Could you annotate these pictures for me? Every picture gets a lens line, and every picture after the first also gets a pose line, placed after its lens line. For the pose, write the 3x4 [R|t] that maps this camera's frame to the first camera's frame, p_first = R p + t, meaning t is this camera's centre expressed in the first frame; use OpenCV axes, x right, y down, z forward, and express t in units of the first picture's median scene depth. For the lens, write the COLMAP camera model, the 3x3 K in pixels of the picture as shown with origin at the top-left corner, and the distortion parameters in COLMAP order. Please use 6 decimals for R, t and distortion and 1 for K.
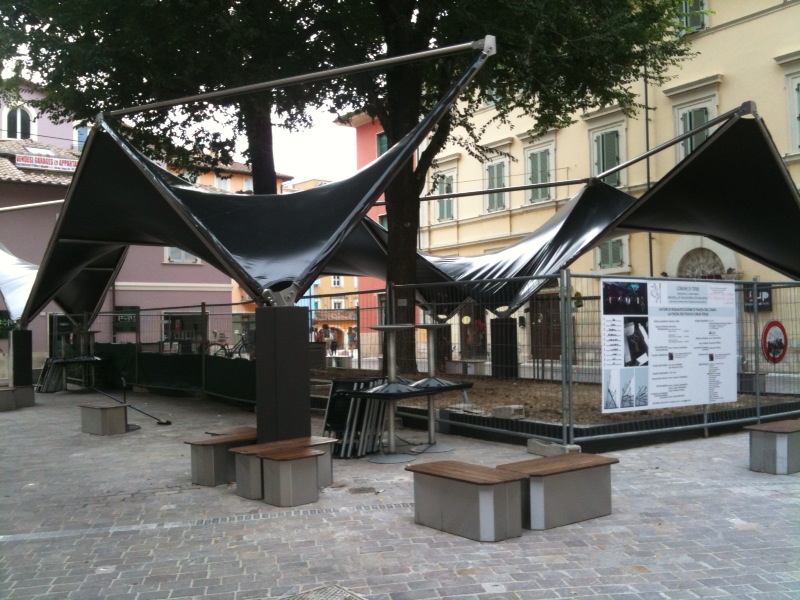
lens RADIAL K [[832.7, 0, 400.0], [0, 832.7, 300.0], [0, 0, 1]] dist [0.153674, -0.499120]
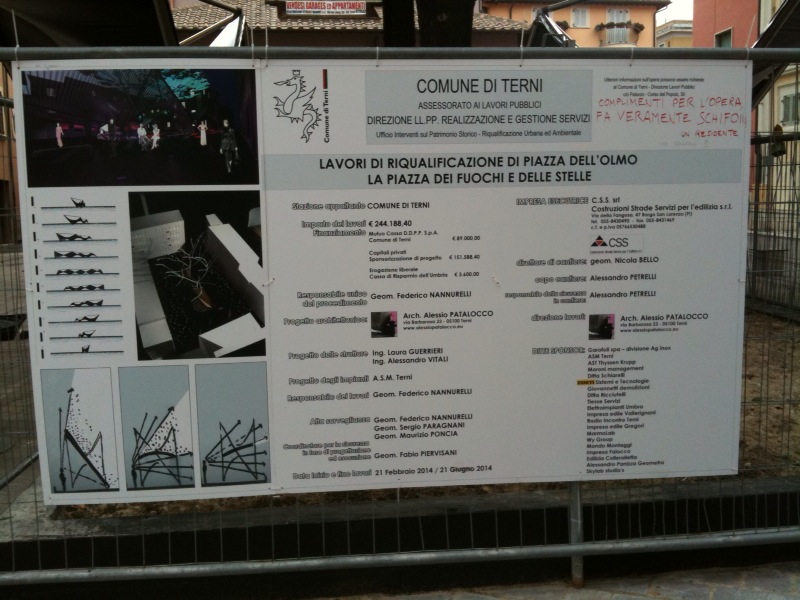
lens RADIAL K [[832.7, 0, 400.0], [0, 832.7, 300.0], [0, 0, 1]] dist [0.153674, -0.499120]
pose [[0.868252, 0.061763, -0.492265, 0.479933], [0.023136, 0.986100, 0.164531, 0.010604], [0.495584, -0.154244, 0.854754, 0.768855]]
